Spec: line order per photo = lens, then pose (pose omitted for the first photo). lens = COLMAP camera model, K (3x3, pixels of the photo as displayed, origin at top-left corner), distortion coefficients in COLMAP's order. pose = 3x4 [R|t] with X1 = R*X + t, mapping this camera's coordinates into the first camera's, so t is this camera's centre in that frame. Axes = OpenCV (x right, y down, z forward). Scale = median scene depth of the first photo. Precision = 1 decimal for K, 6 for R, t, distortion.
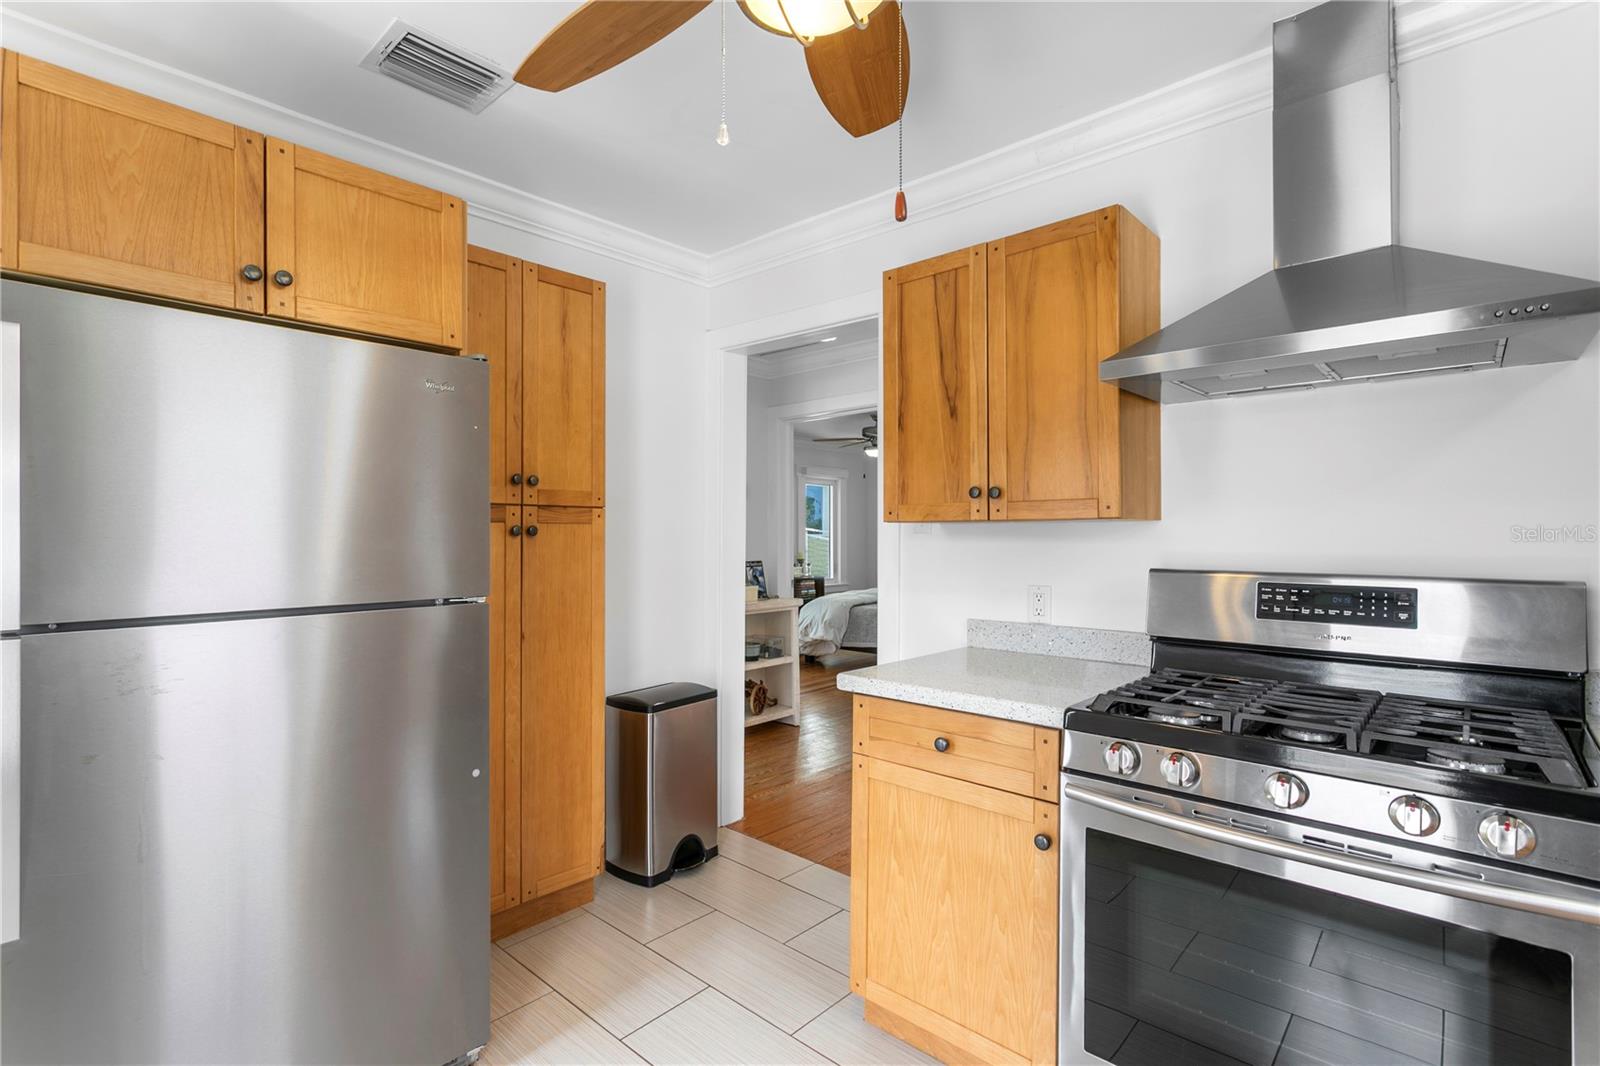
lens RADIAL K [[771.4, 0, 801.0], [0, 771.4, 535.5], [0, 0, 1]] dist [0.001986, -0.000274]
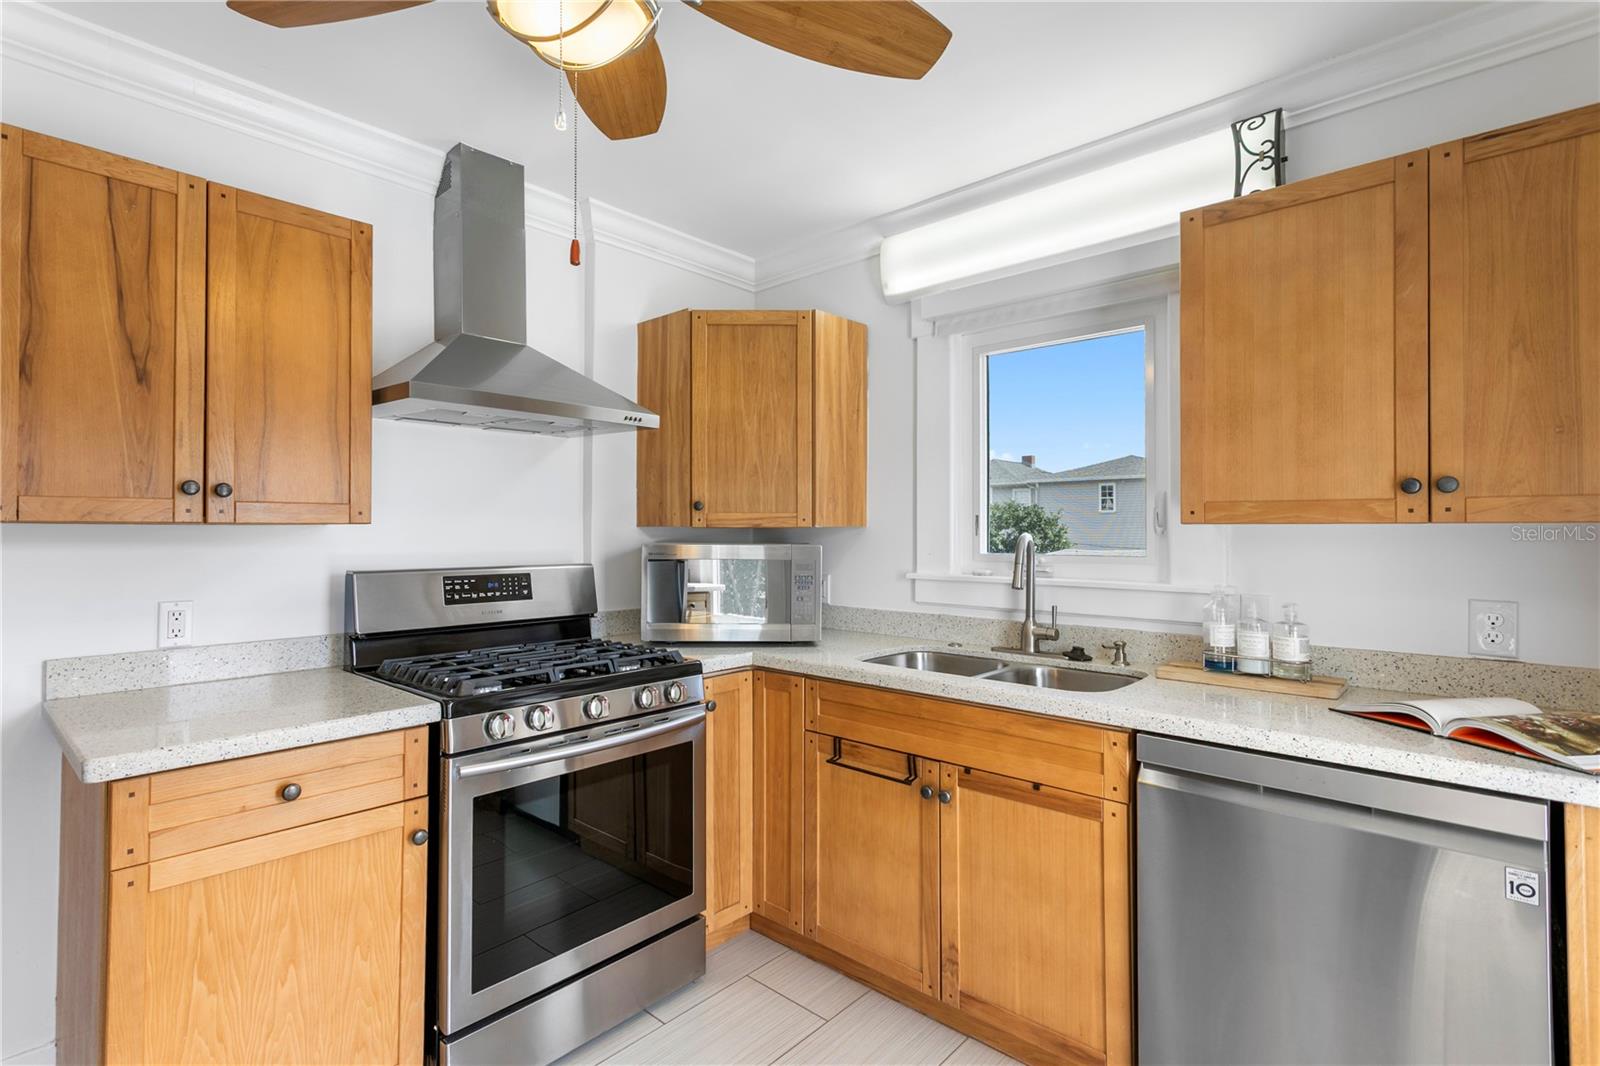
lens RADIAL K [[771.4, 0, 755.5], [0, 771.4, 520.4], [0, 0, 1]] dist [0.001986, -0.000274]
pose [[0.016727, 0.011921, 0.999789, -0.615477], [-0.003431, 0.999924, -0.011865, -0.016117], [-0.999854, -0.003232, 0.016767, 0.451605]]
